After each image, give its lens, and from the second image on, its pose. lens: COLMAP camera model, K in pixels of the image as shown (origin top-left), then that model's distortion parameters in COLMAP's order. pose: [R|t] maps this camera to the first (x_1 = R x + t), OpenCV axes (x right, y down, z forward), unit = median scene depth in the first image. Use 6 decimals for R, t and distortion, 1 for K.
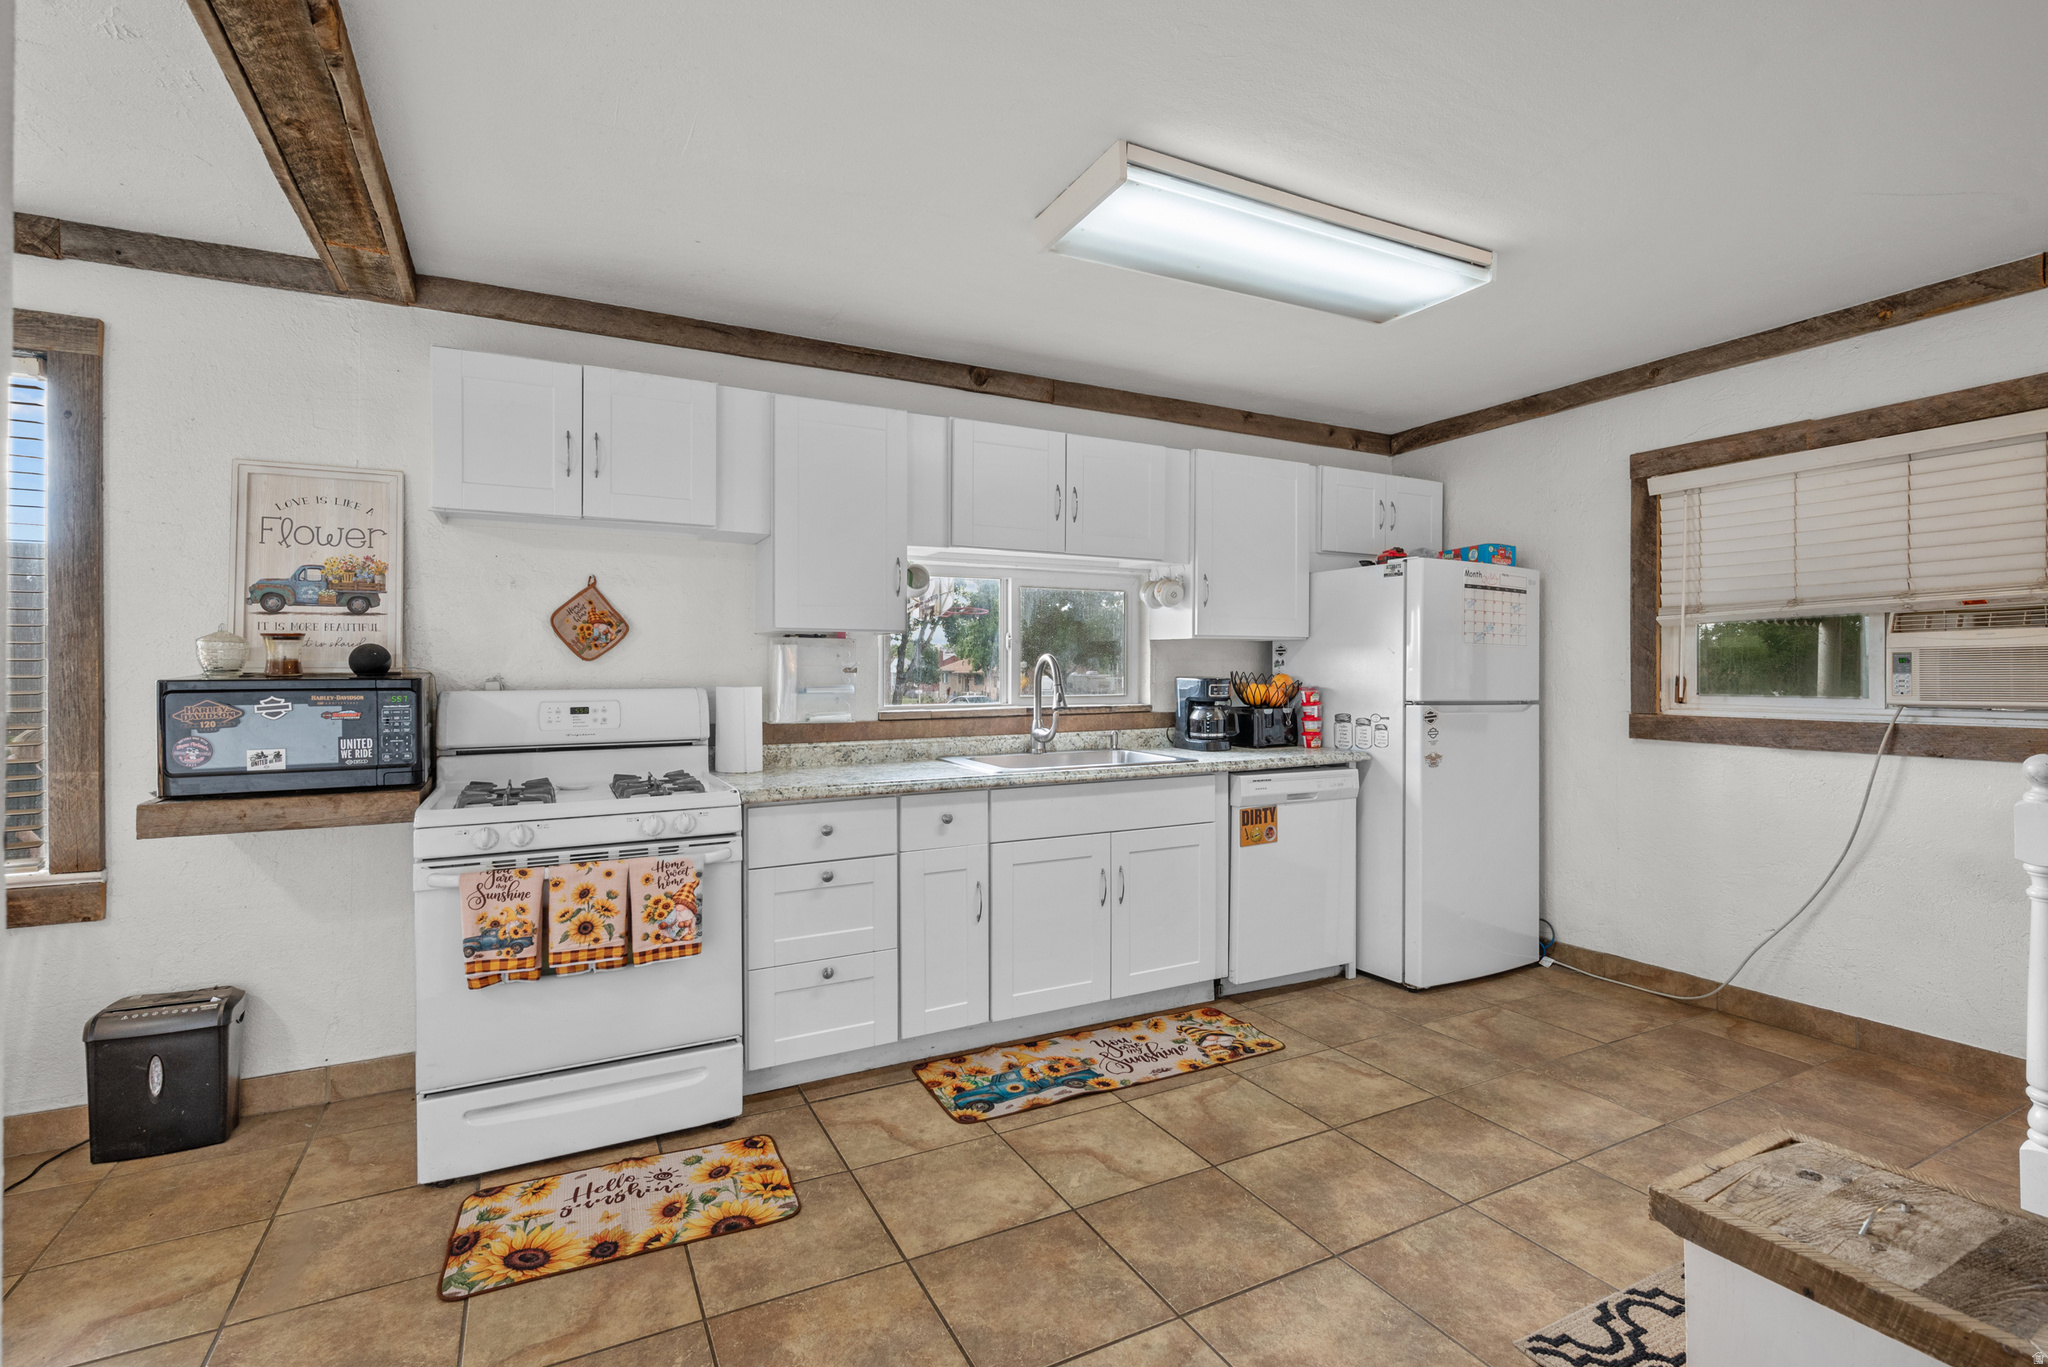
lens RADIAL K [[943.5, 0, 1030.9], [0, 943.5, 671.4], [0, 0, 1]] dist [-0.003357, 0.000571]
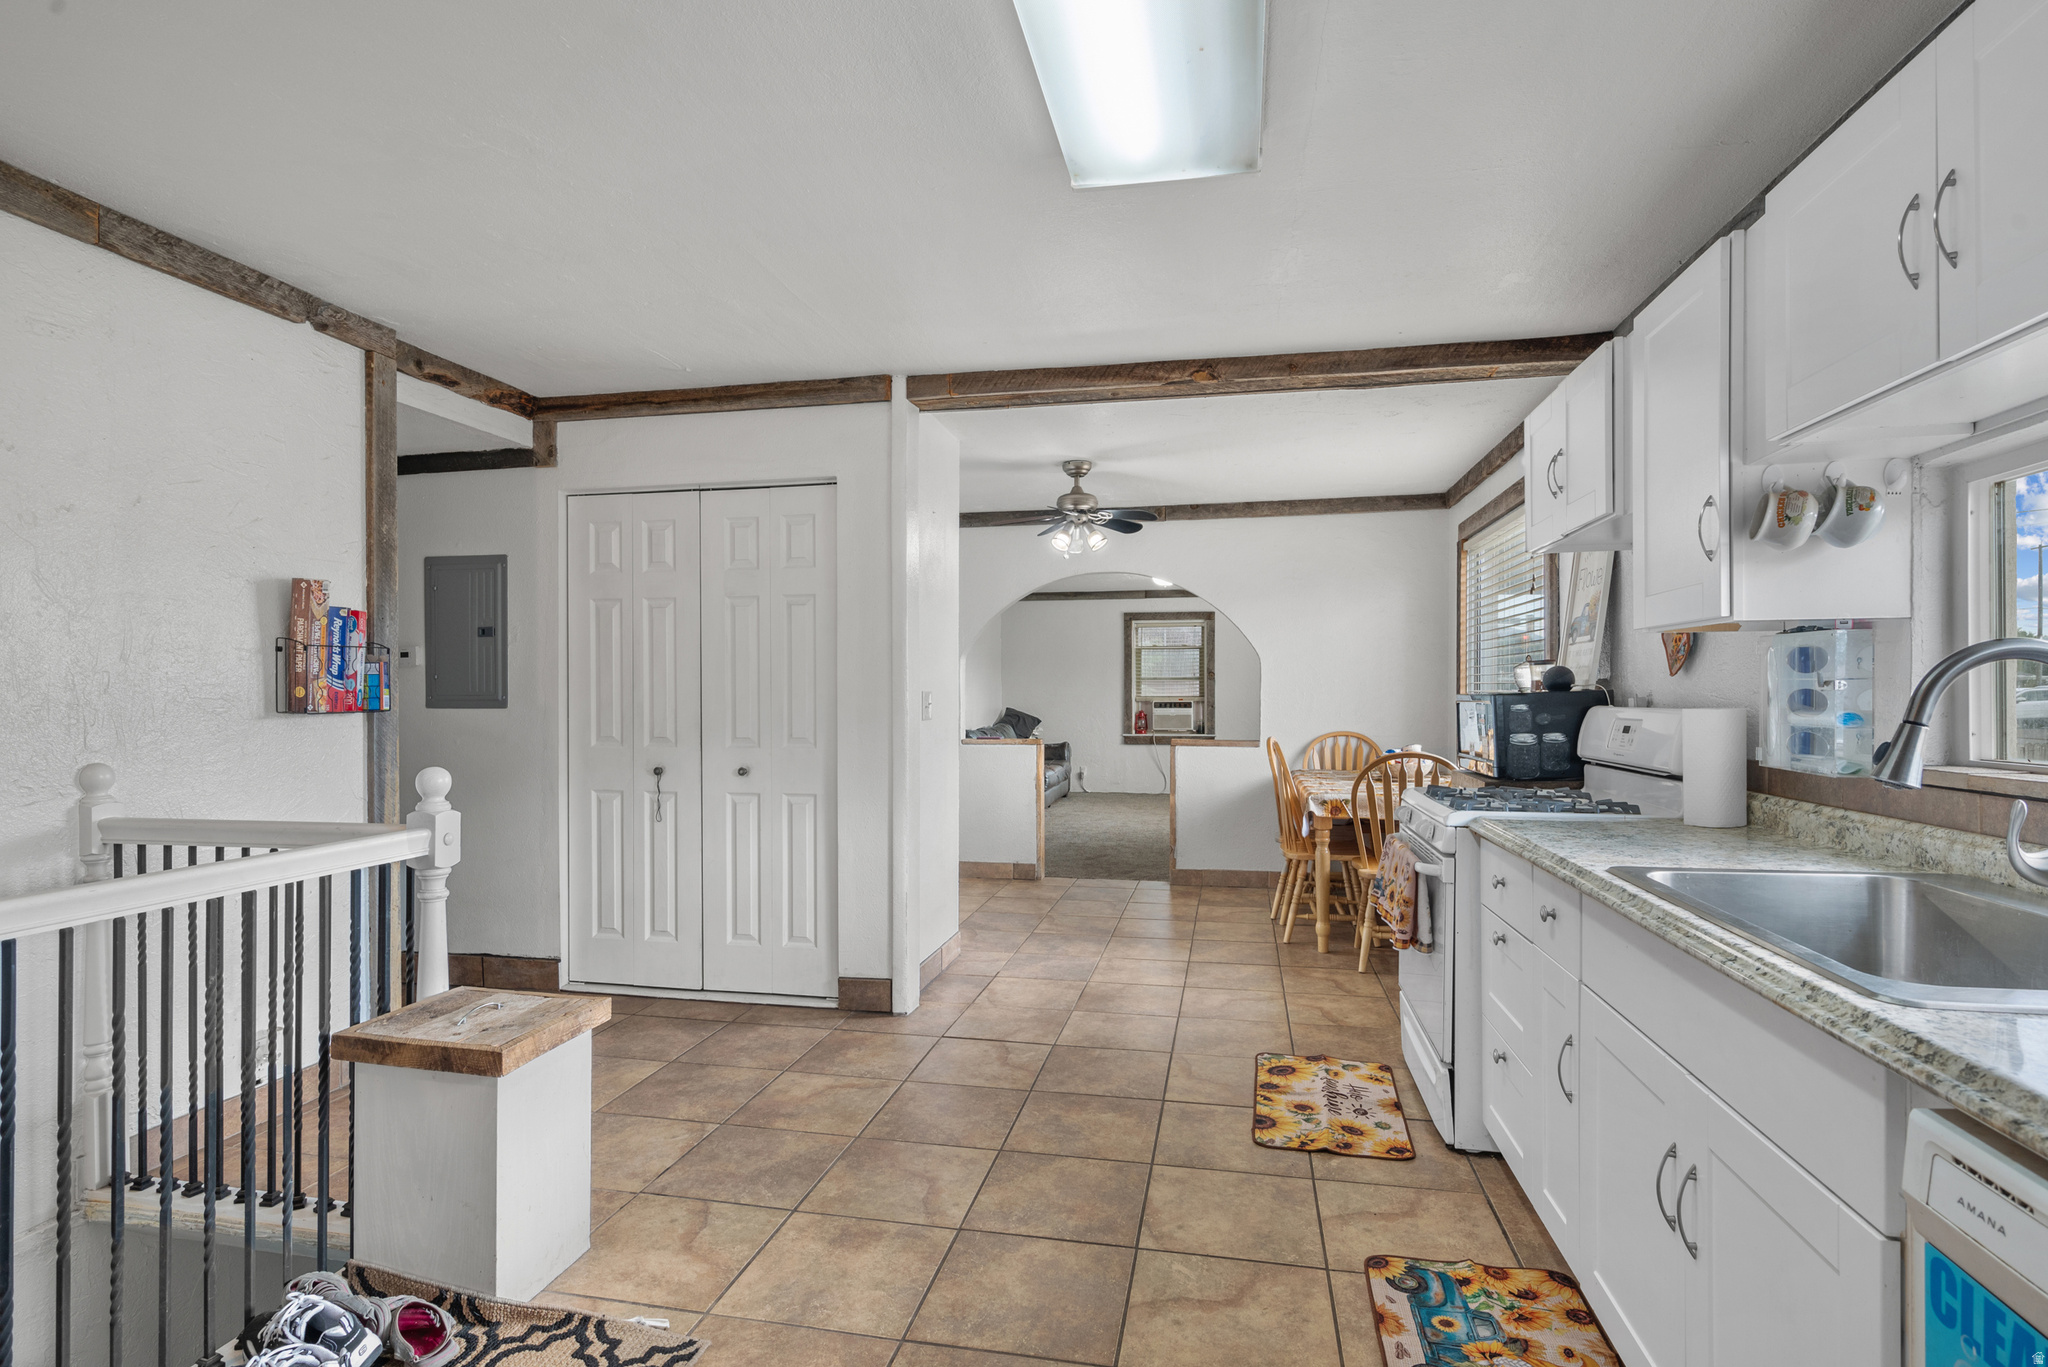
lens RADIAL K [[1003.6, 0, 1031.9], [0, 1003.6, 697.0], [0, 0, 1]] dist [-0.002971, 0.000307]
pose [[-0.628686, 0.007024, -0.777627, 0.662178], [0.002001, 0.999971, 0.007414, -0.000754], [0.777657, 0.003105, -0.628682, 1.139123]]
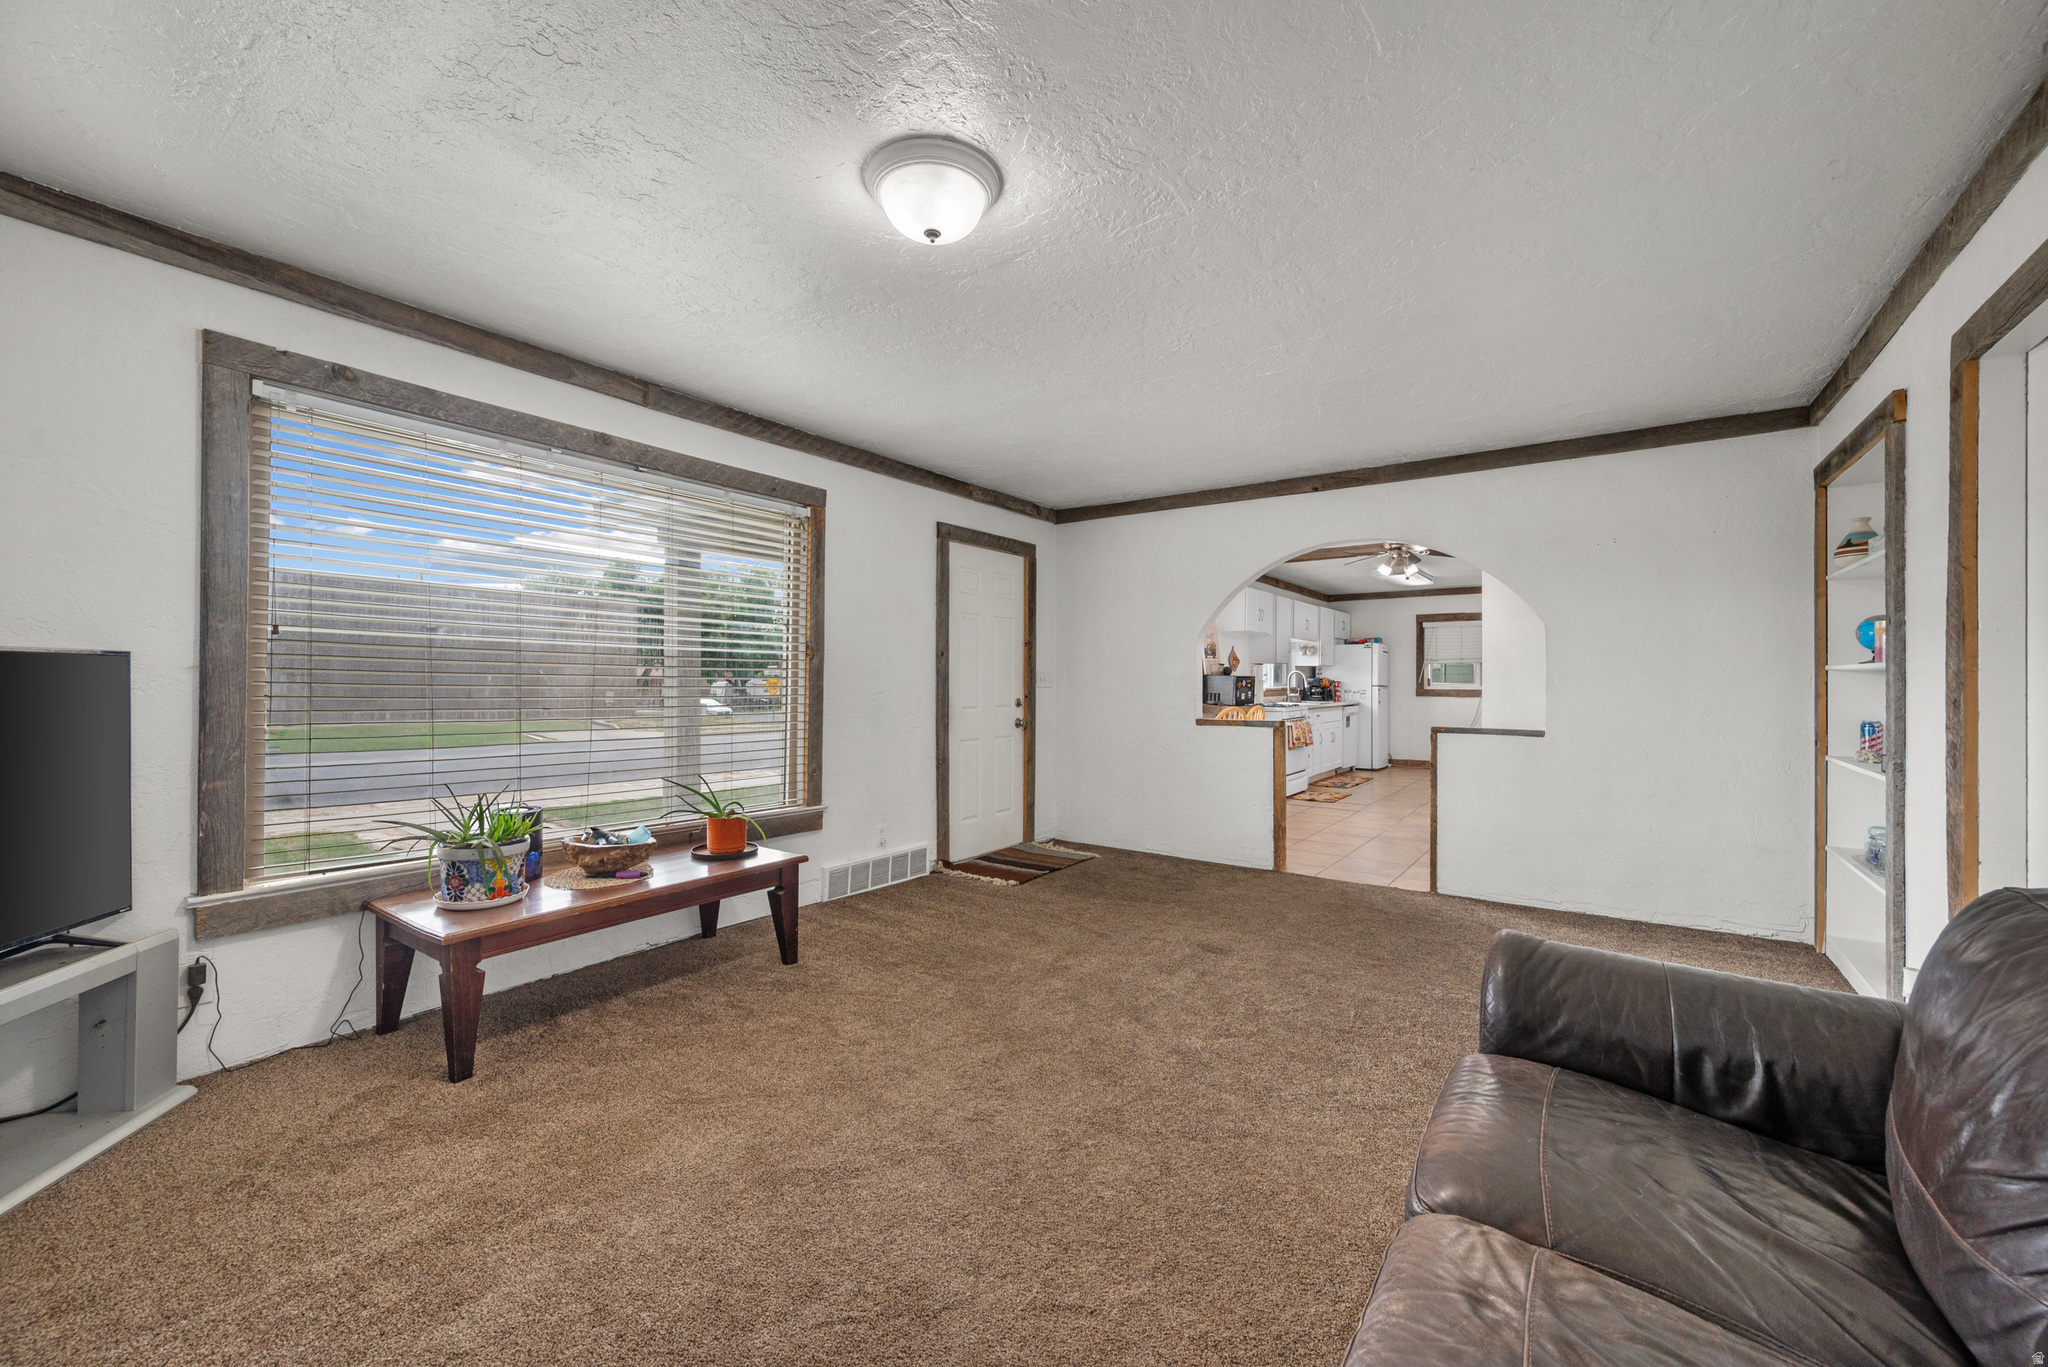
lens RADIAL K [[809.5, 0, 1020.9], [0, 809.5, 671.4], [0, 0, 1]] dist [0.001733, -0.000825]
pose [[0.896333, 0.009403, 0.443282, -2.467795], [-0.006519, 0.999947, -0.008030, 0.015805], [-0.443333, 0.004308, 0.896346, -1.277432]]
